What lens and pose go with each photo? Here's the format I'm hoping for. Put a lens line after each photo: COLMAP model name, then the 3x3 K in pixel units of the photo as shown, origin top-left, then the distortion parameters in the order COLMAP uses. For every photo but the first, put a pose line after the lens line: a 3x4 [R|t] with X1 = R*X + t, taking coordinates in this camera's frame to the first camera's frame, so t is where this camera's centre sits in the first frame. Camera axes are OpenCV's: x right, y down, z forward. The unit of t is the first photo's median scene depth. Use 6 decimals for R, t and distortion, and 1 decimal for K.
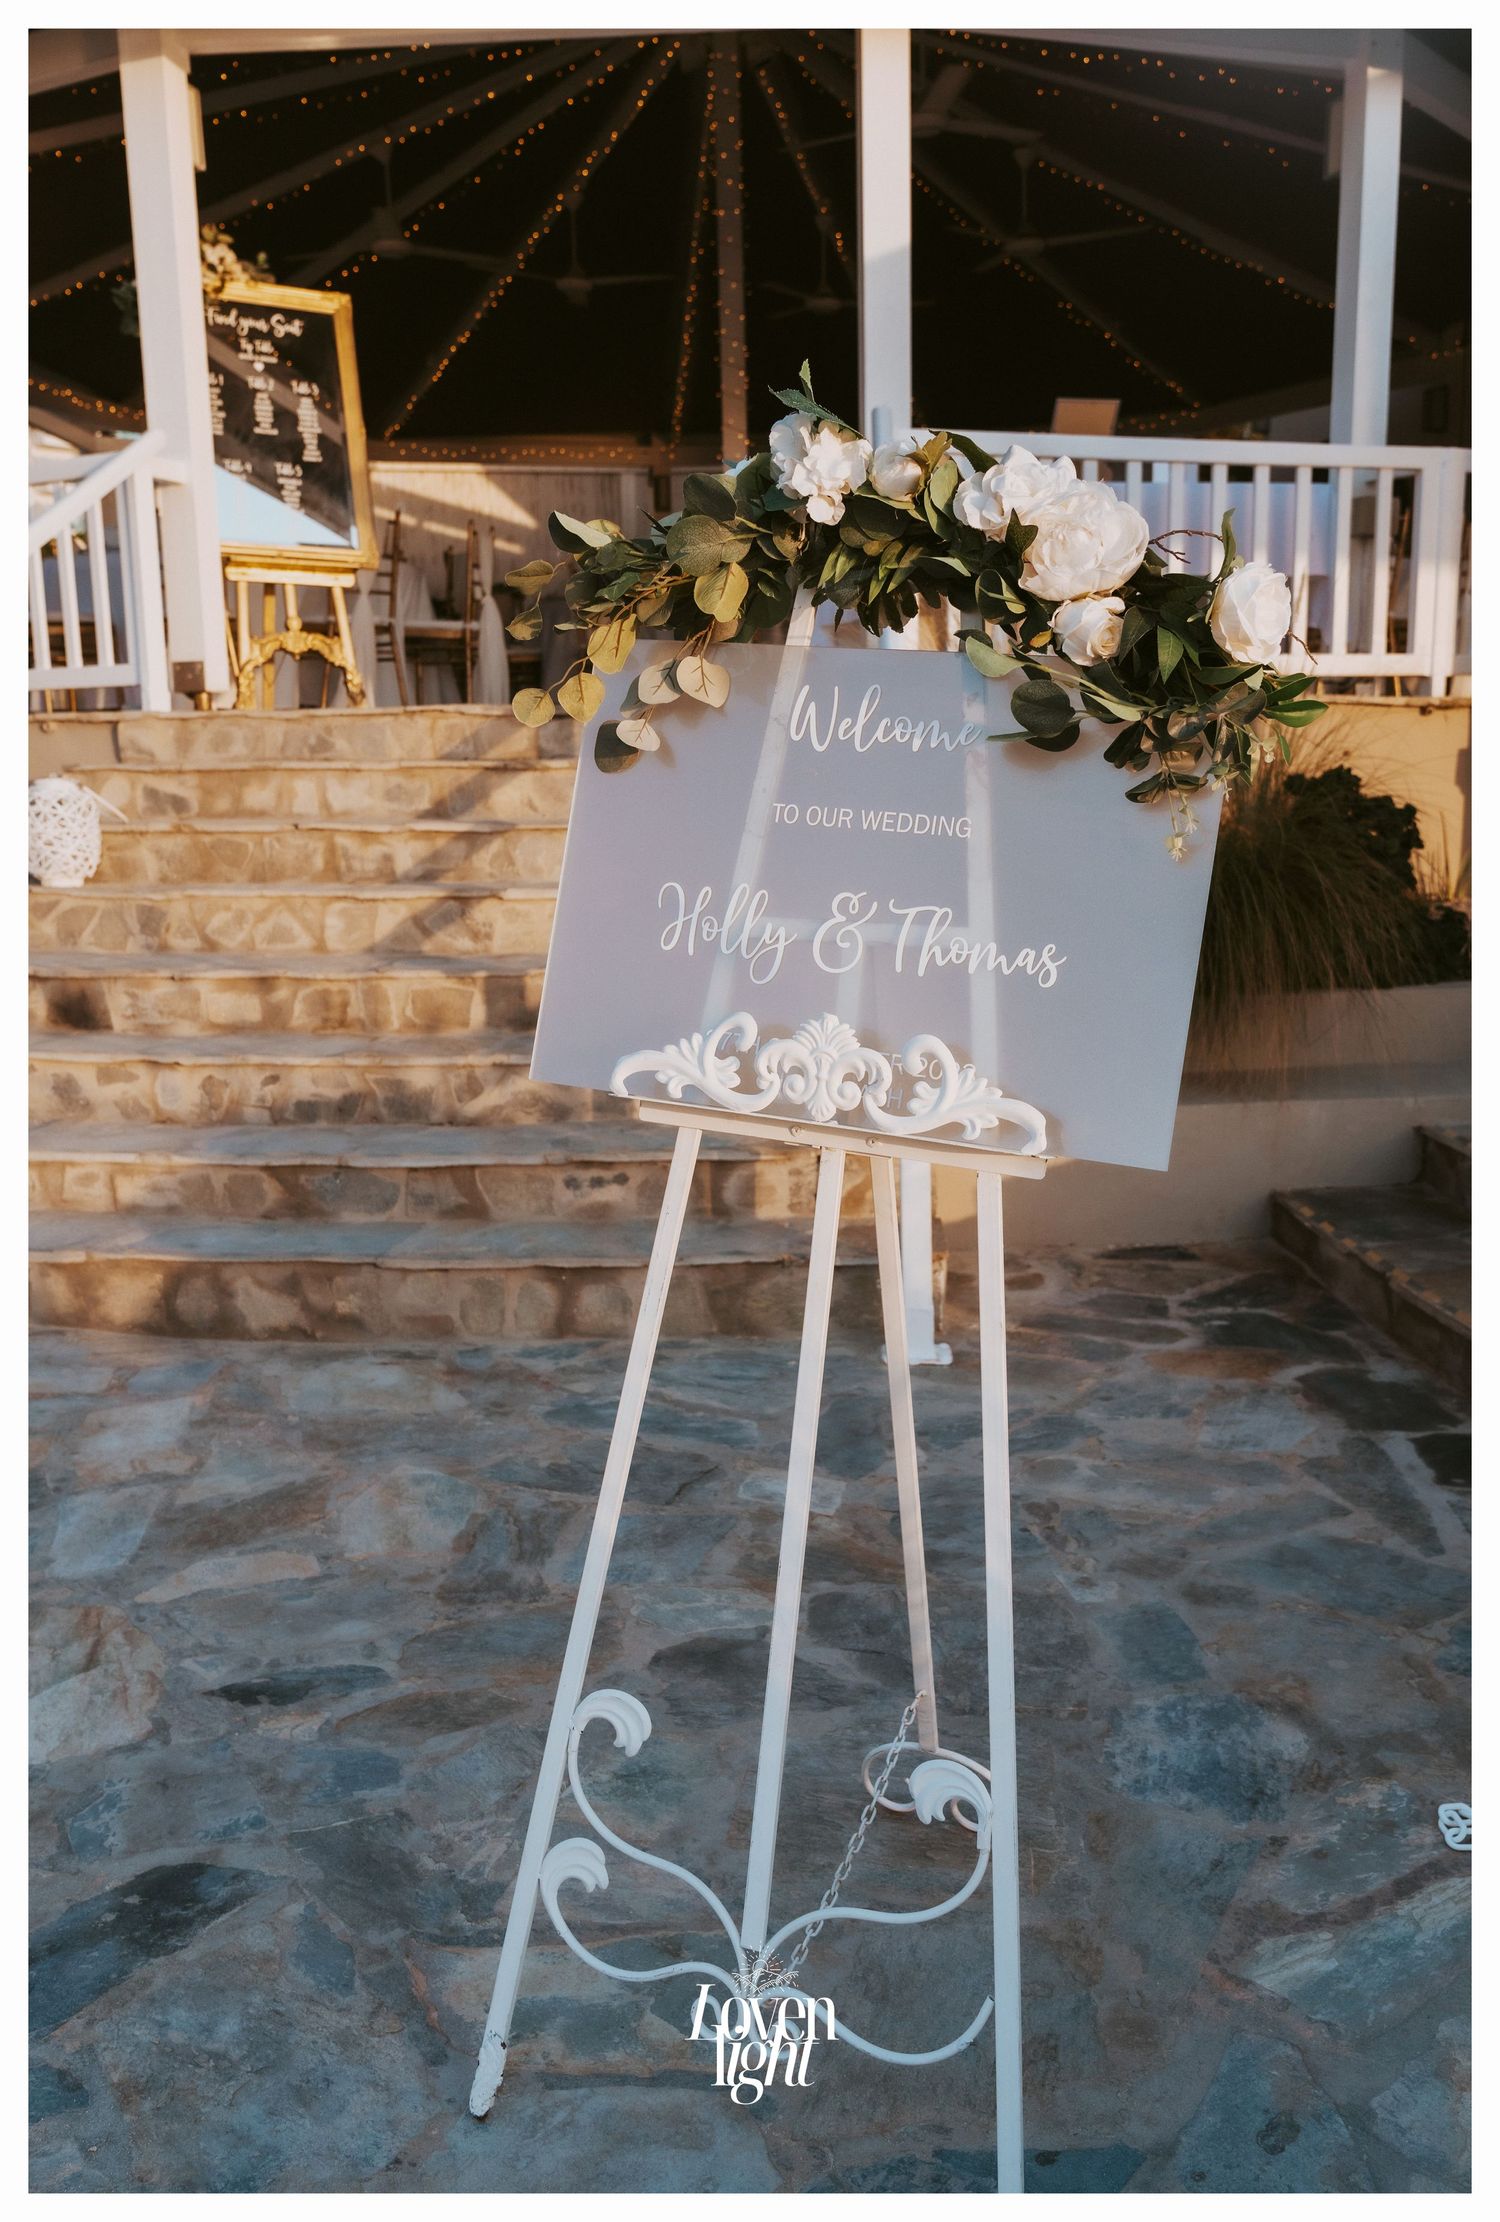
lens RADIAL K [[1945.8, 0, 756.9], [0, 1945.8, 1104.4], [0, 0, 1]] dist [0.030931, -0.005473]
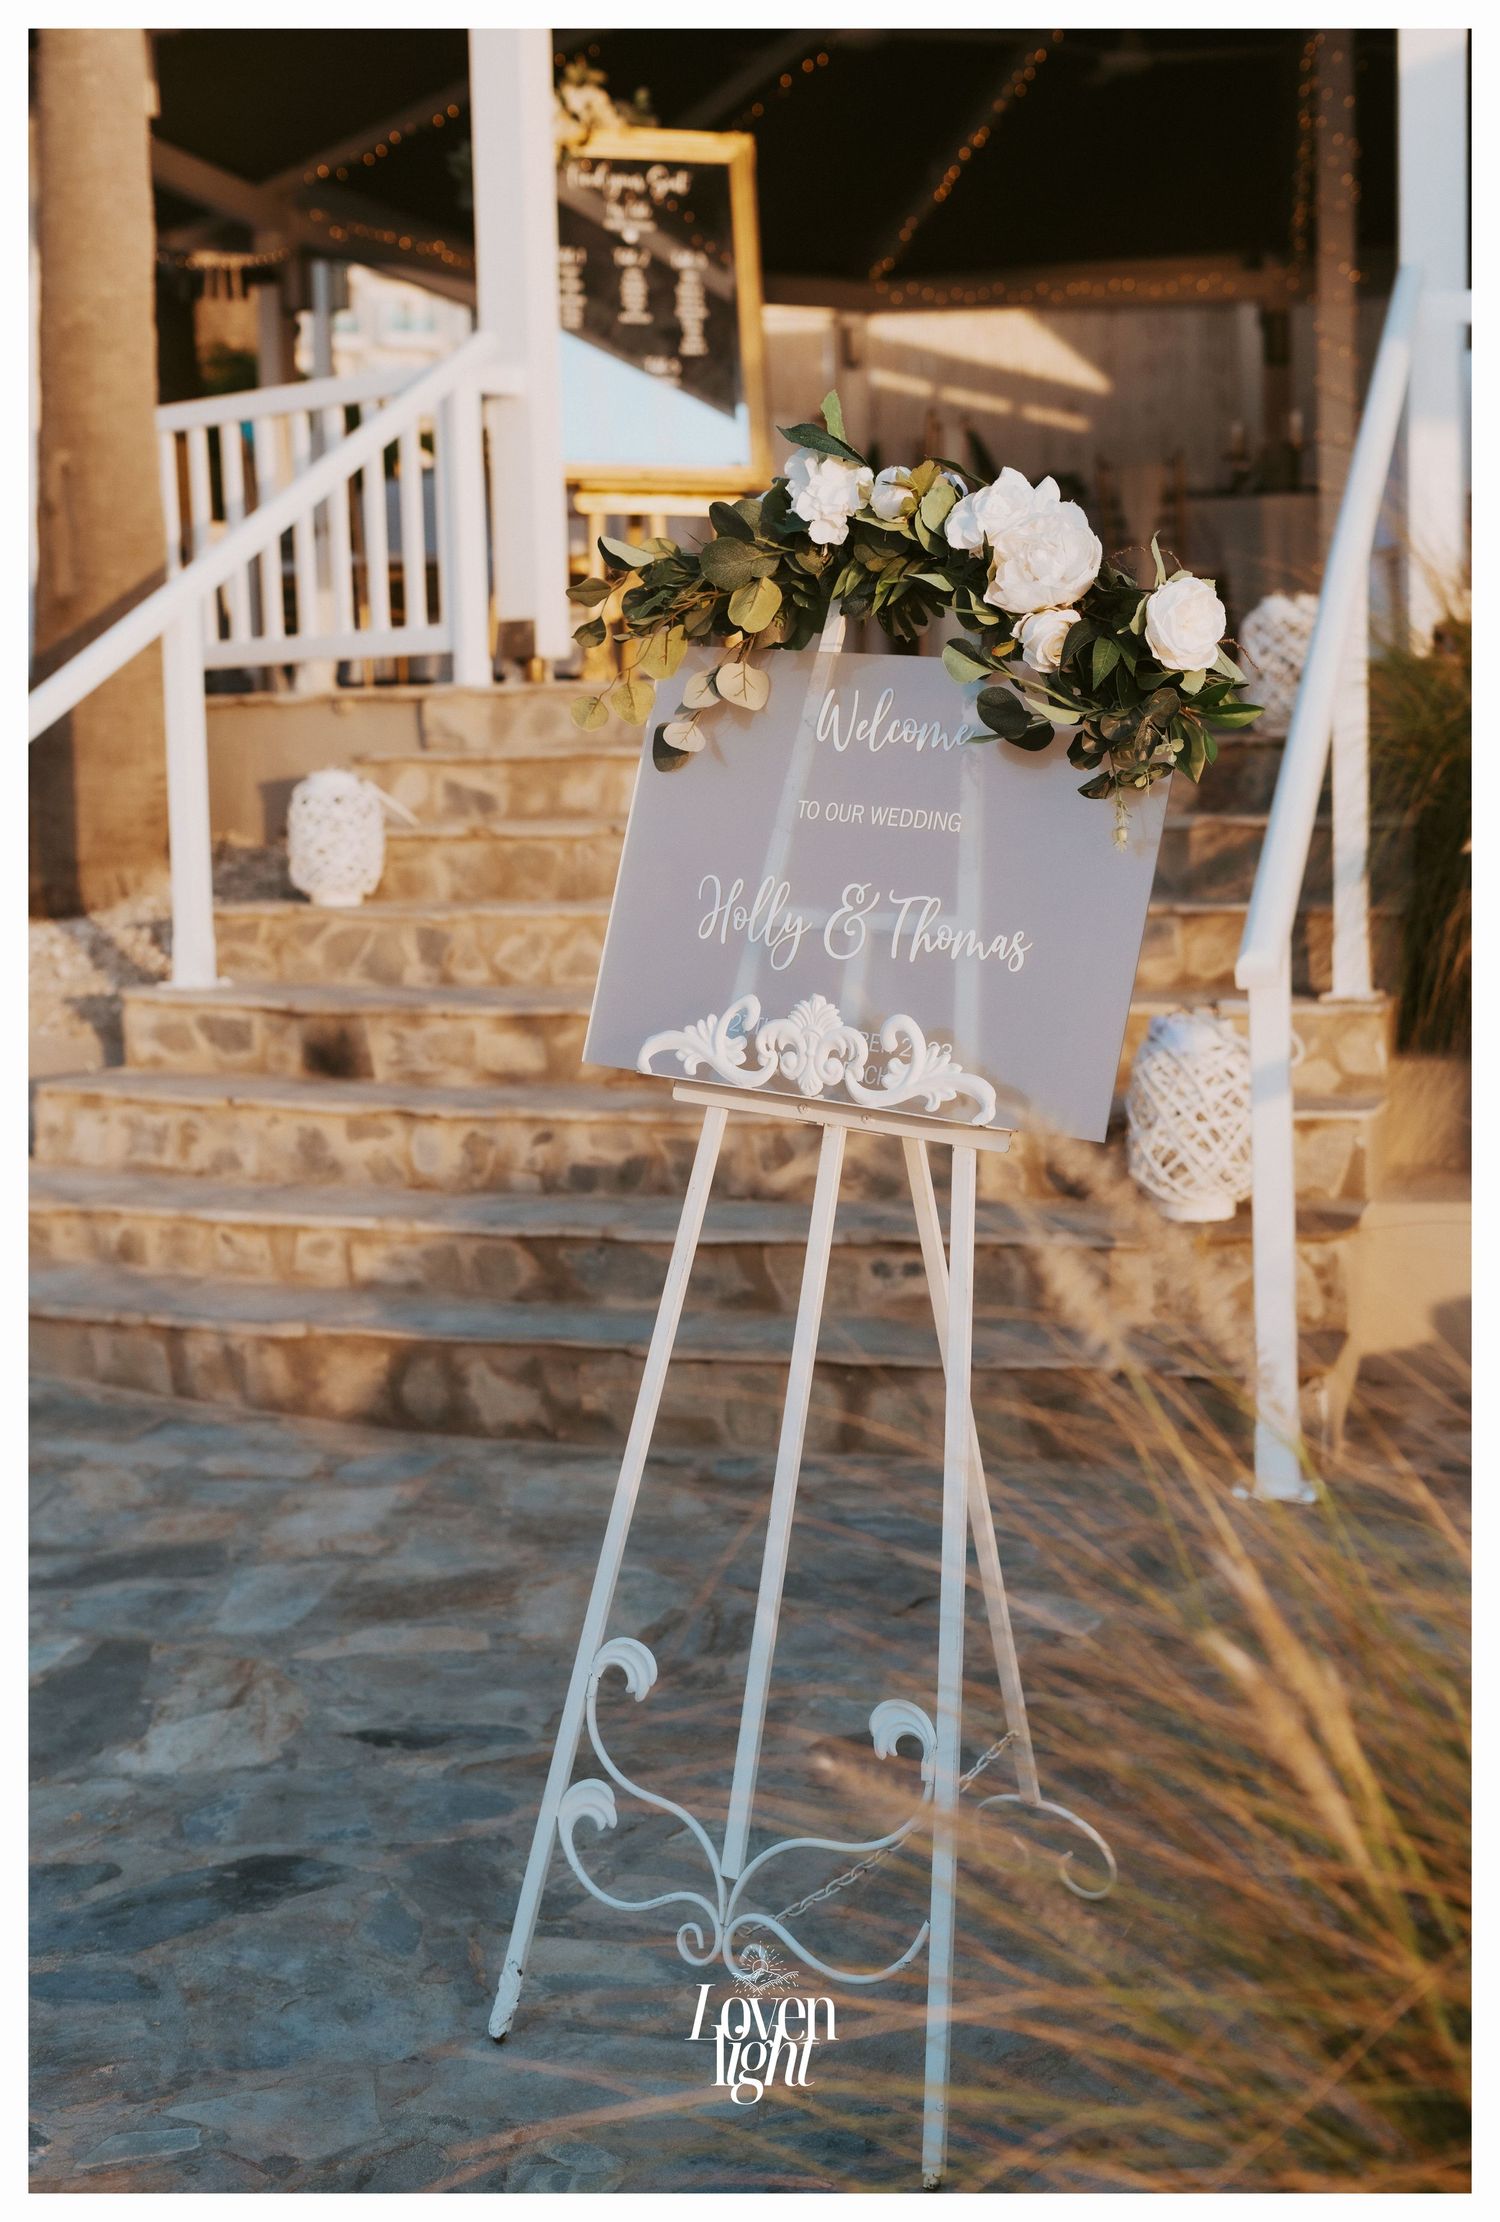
lens RADIAL K [[3177.5, 0, 749.1], [0, 3177.5, 1111.7], [0, 0, 1]] dist [-0.003345, 0.000000]
pose [[0.968285, 0.020420, -0.249012, 0.273432], [-0.034016, 0.998149, -0.050418, 0.067018], [0.247521, 0.057290, 0.967187, -0.436999]]
